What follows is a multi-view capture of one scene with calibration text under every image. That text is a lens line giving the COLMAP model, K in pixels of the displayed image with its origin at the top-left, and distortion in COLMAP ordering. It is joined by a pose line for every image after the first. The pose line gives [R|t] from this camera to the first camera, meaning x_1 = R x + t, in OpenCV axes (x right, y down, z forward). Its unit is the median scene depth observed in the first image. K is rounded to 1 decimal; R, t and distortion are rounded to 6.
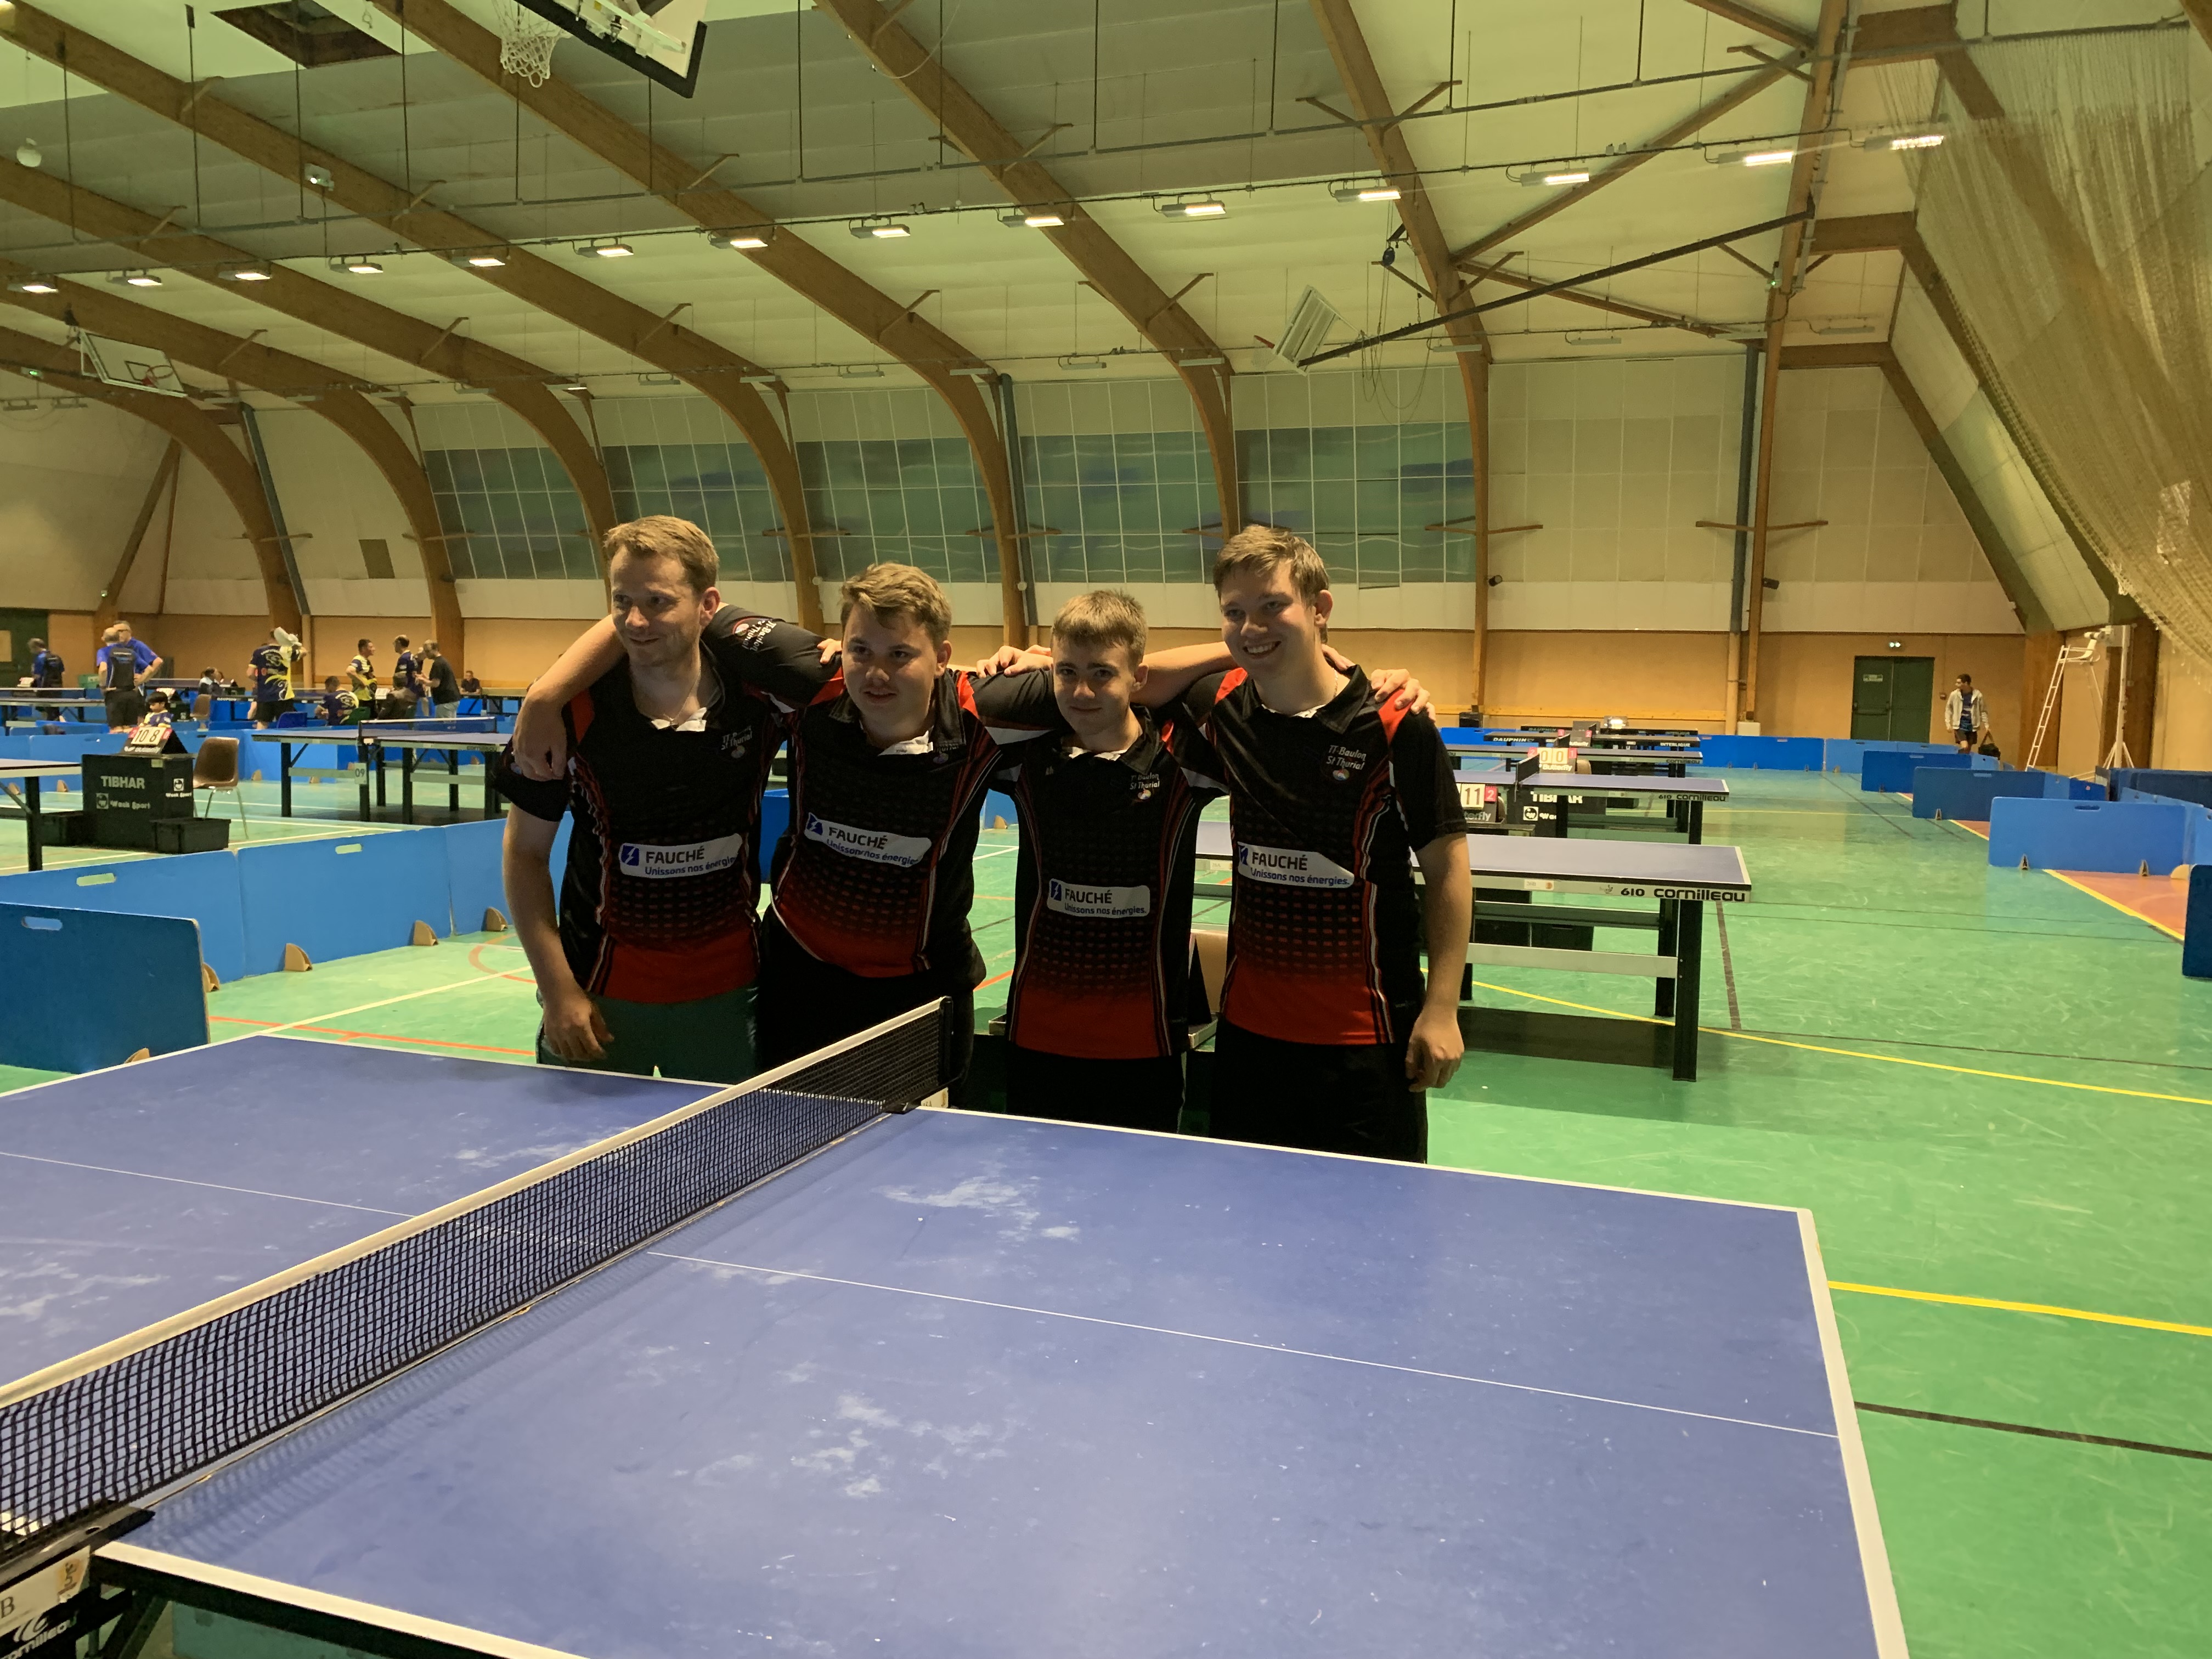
lens RADIAL K [[1690.6, 0, 1090.4], [0, 1690.6, 823.6], [0, 0, 1]] dist [0.010221, -0.000369]
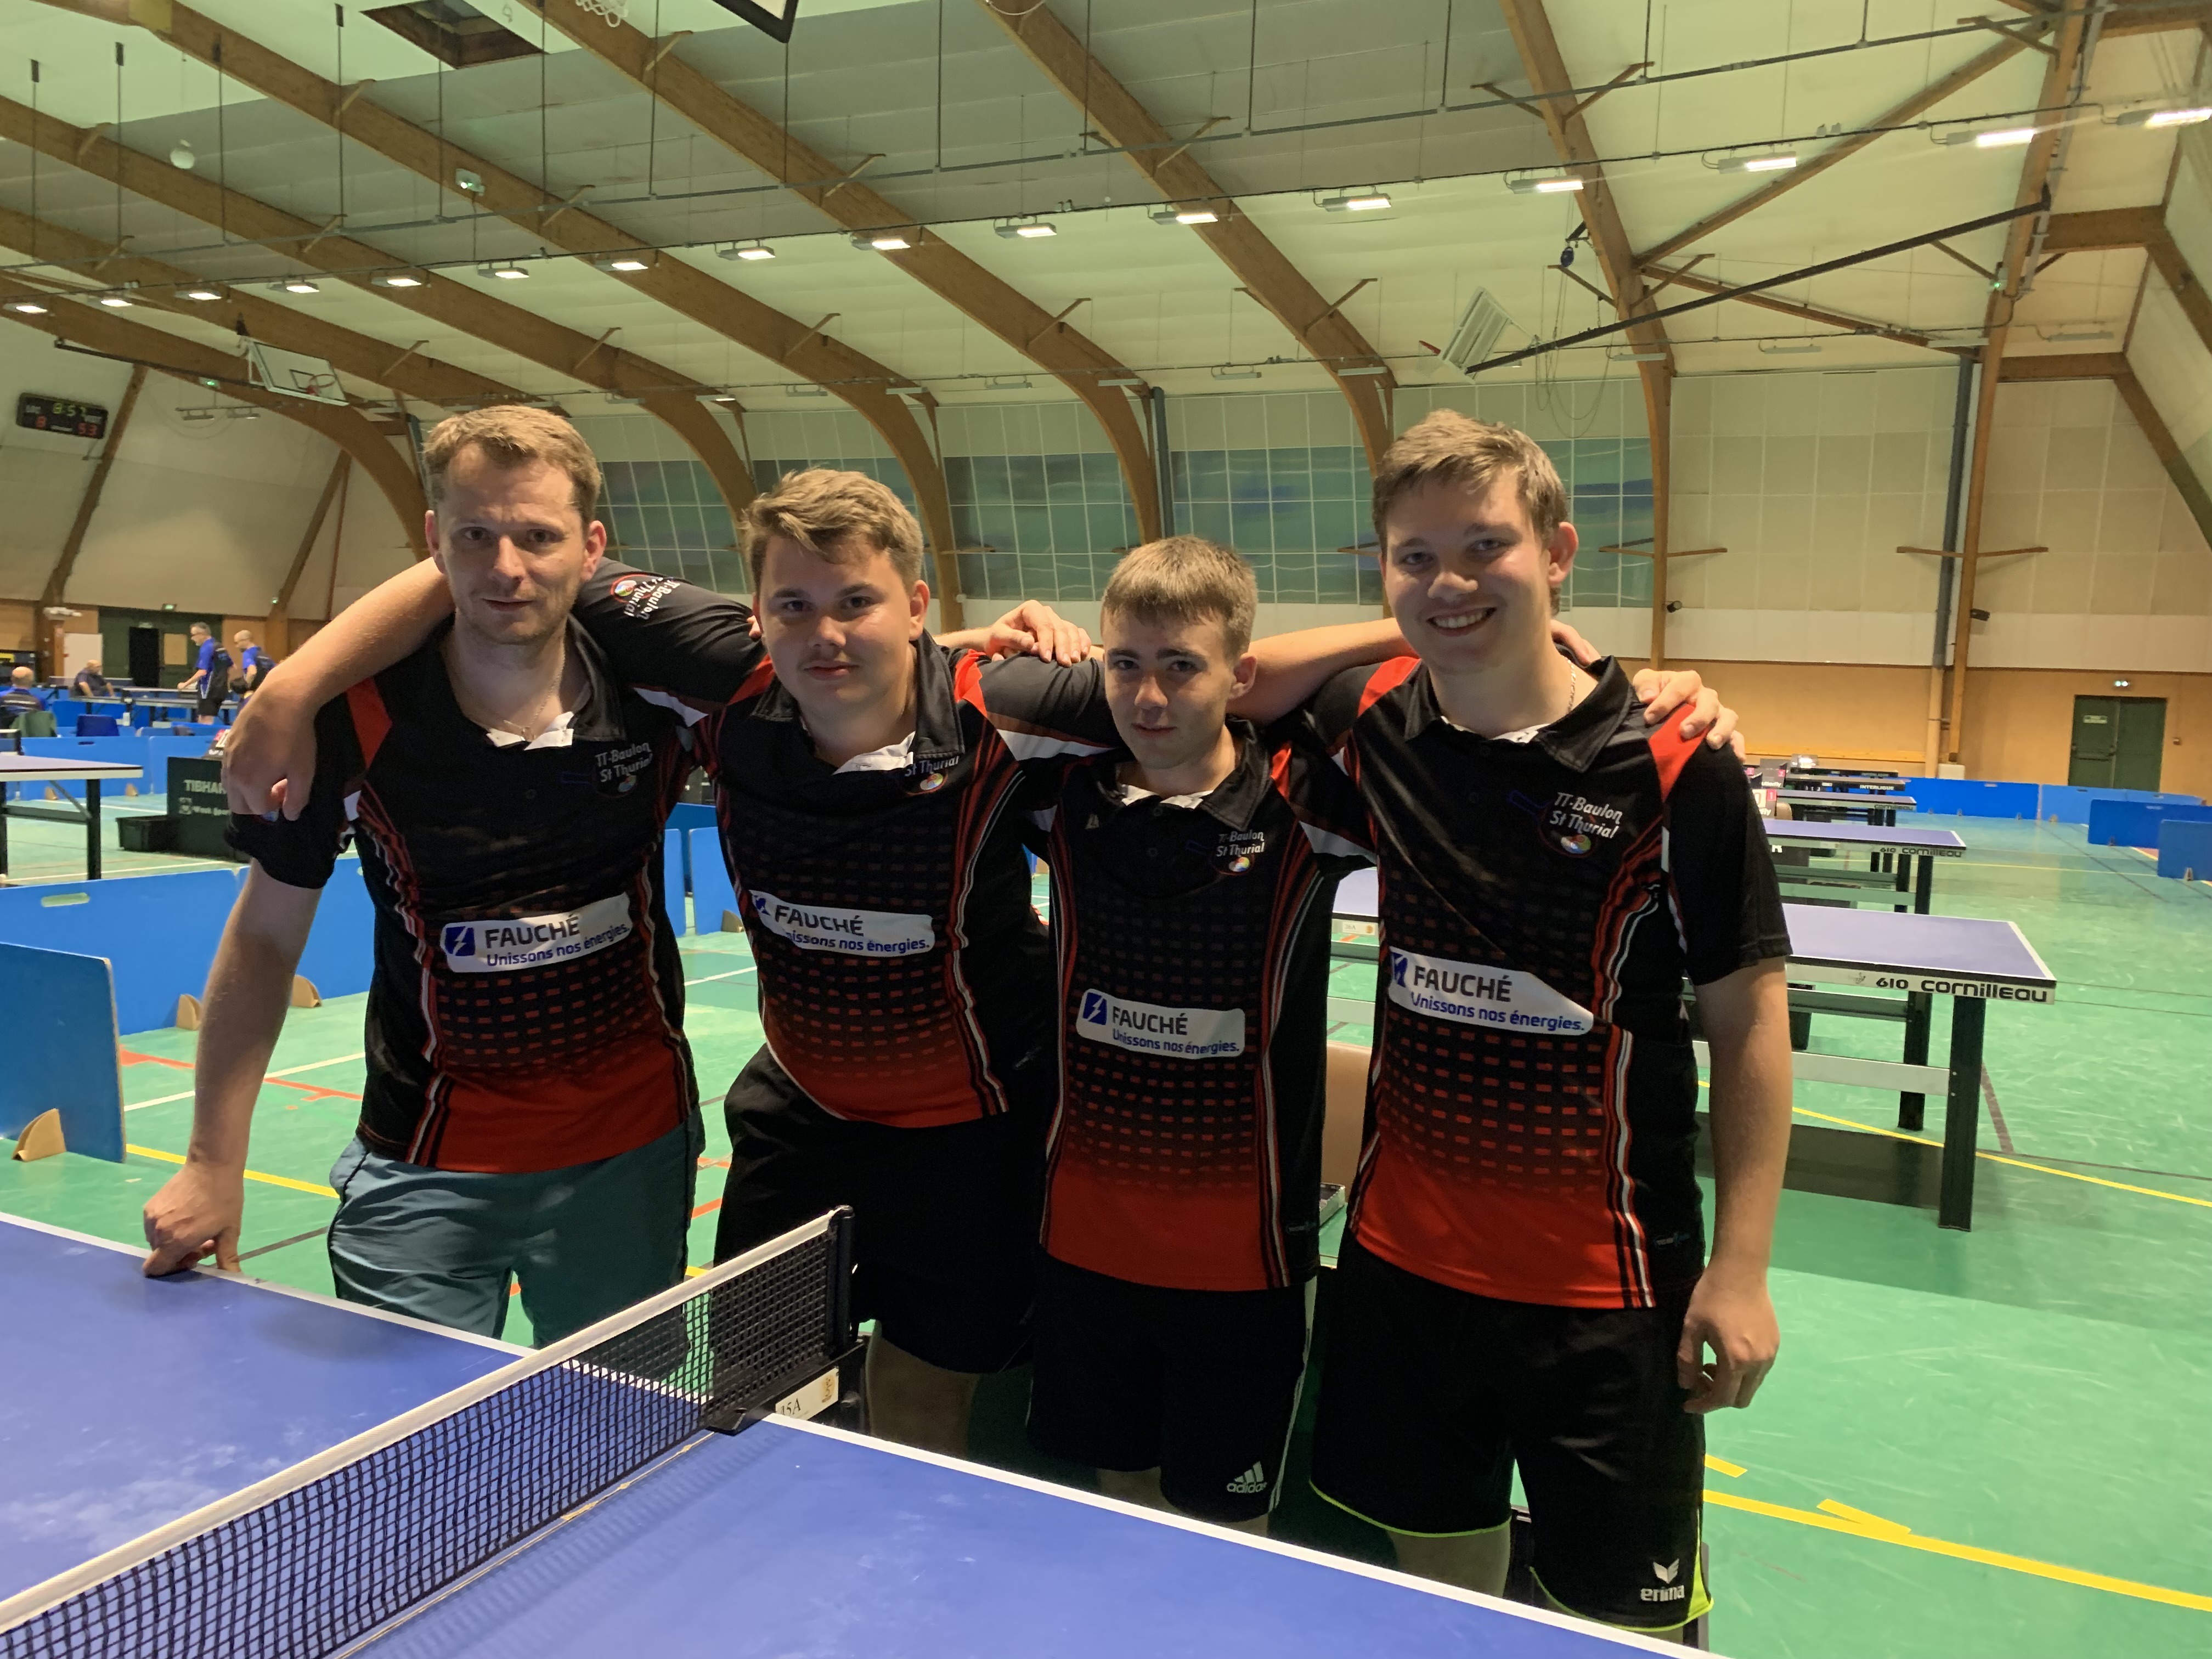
lens RADIAL K [[1690.6, 0, 1090.4], [0, 1690.6, 823.6], [0, 0, 1]] dist [0.010221, -0.000369]
pose [[0.995839, 0.027119, -0.087003, 0.003889], [-0.028358, 0.999513, -0.013038, -0.002792], [0.086607, 0.015451, 0.996123, 0.048494]]
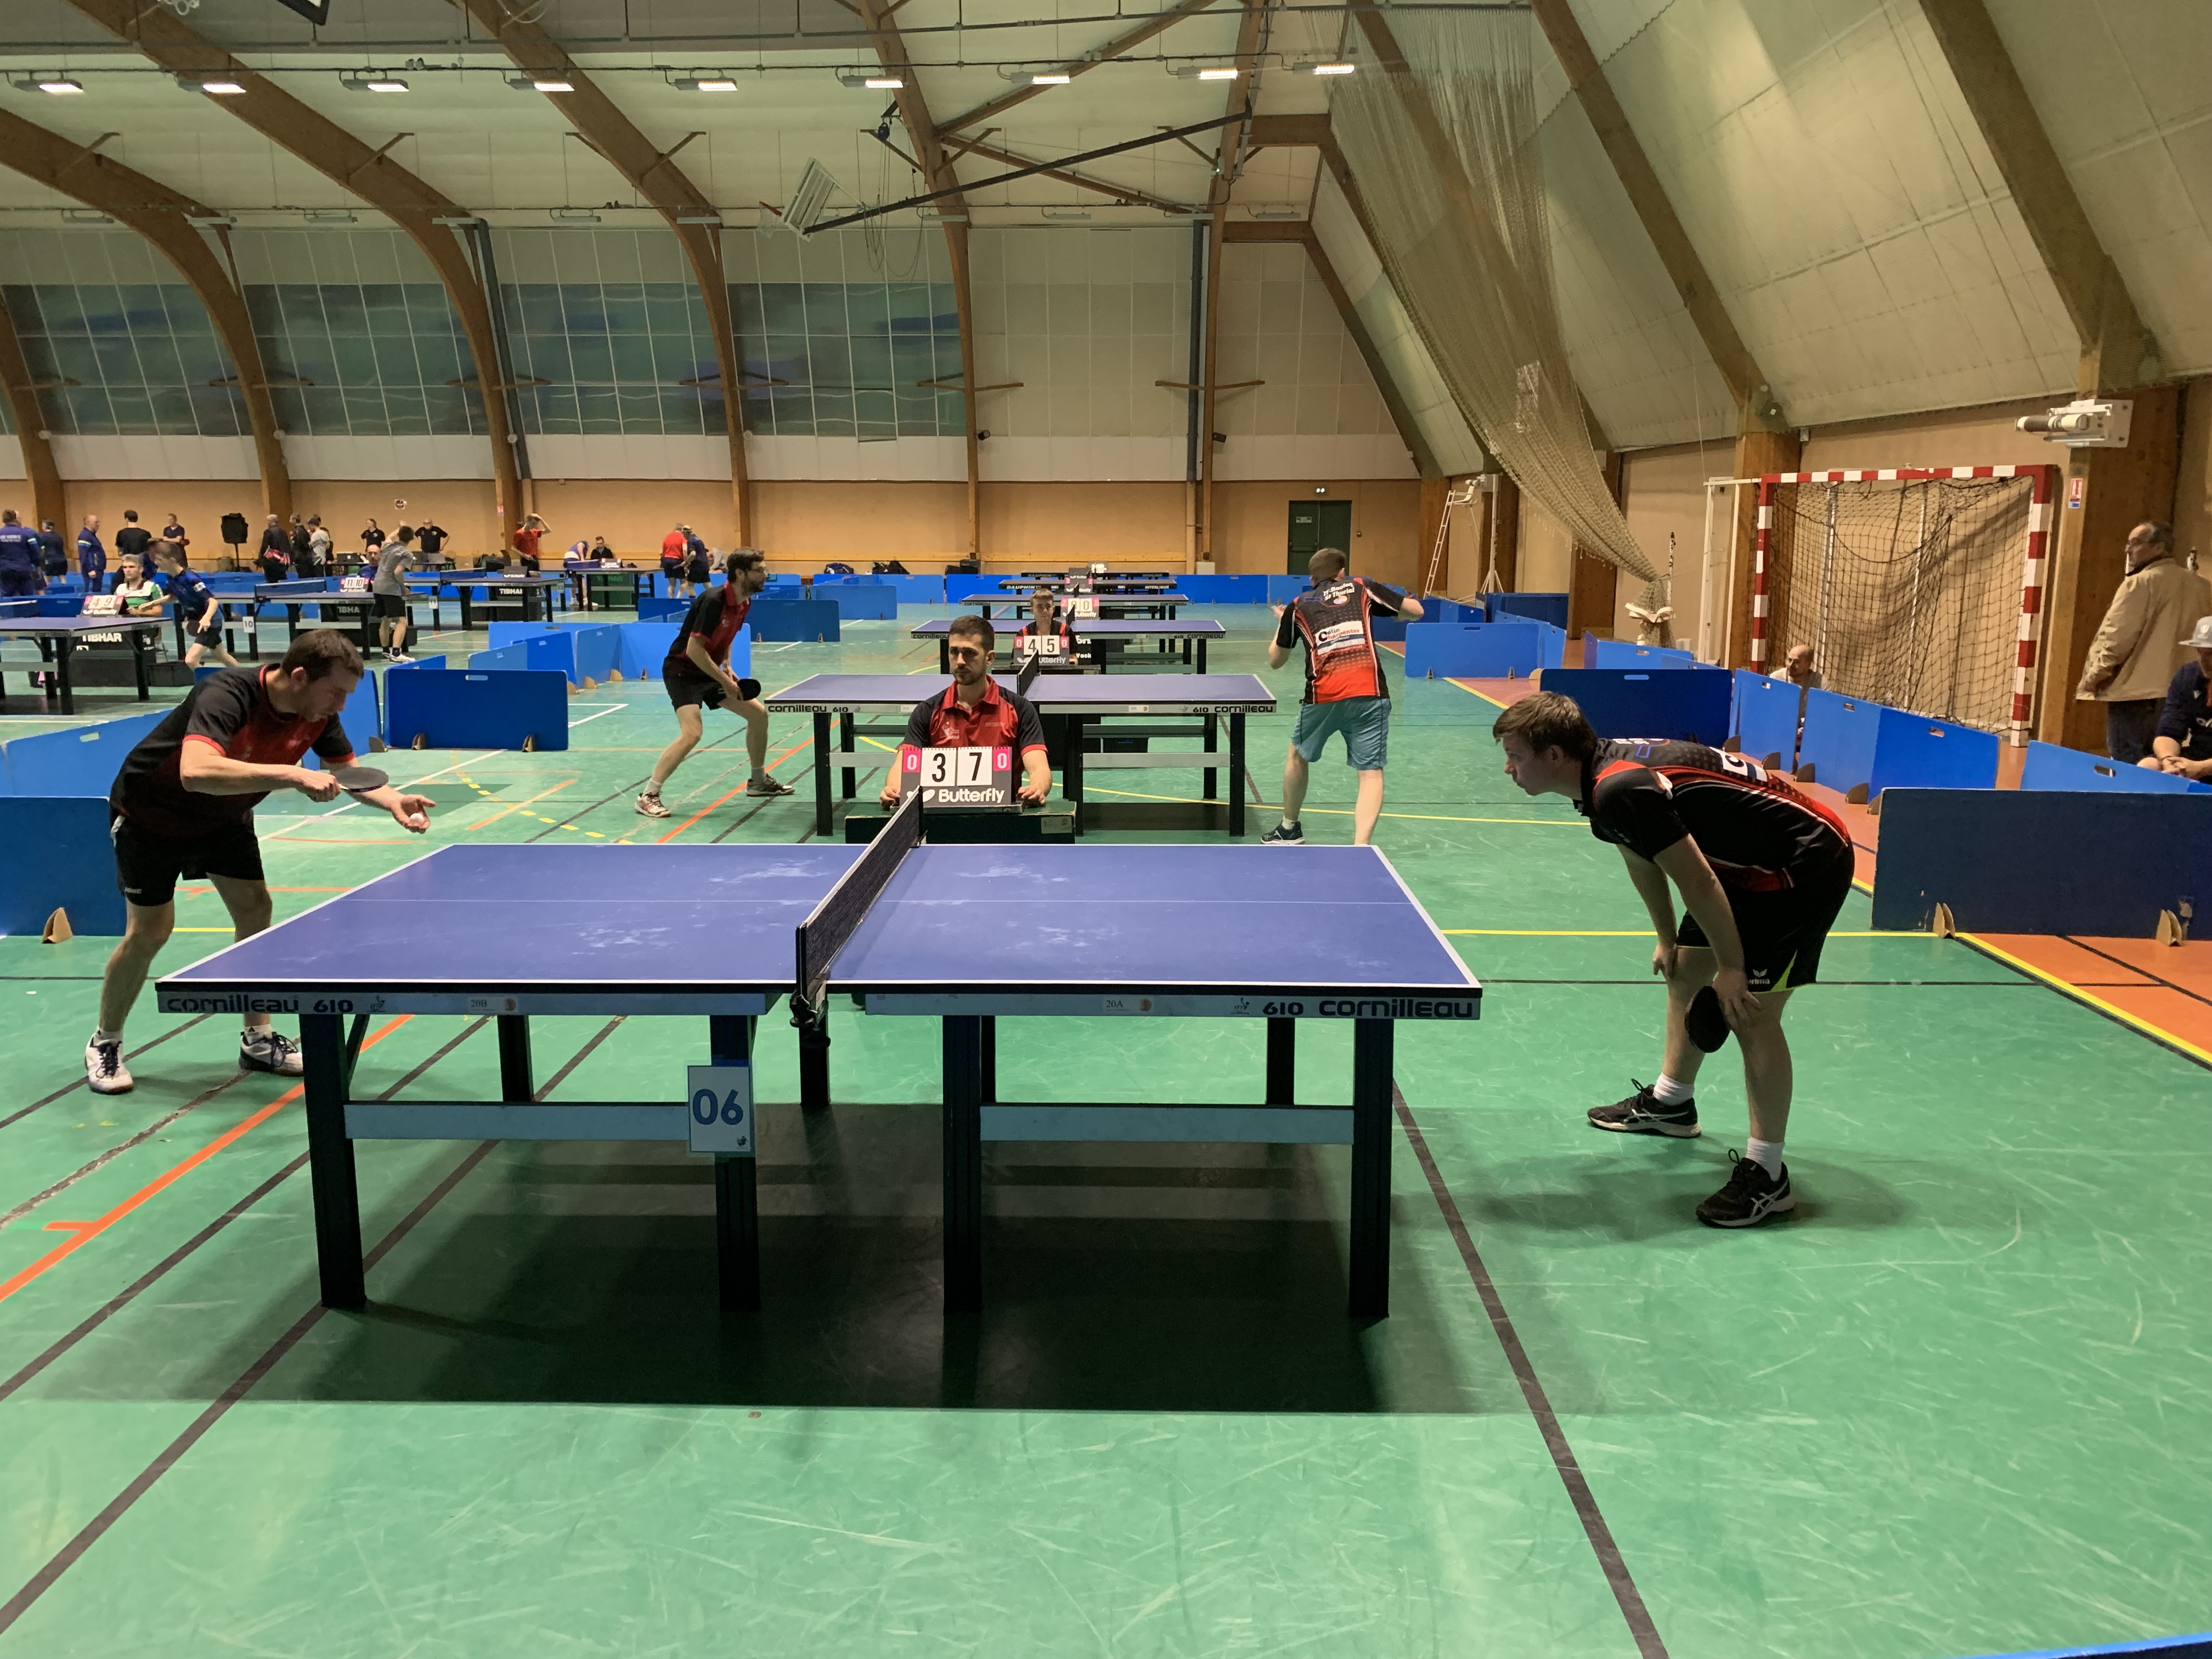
lens RADIAL K [[1700.7, 0, 1064.7], [0, 1700.7, 833.5], [0, 0, 1]] dist [0.051147, -0.133770]
pose [[0.954276, -0.072496, 0.290002, -0.054145], [0.043712, 0.993560, 0.104535, -0.002778], [-0.295713, -0.087078, 0.951300, -0.088526]]
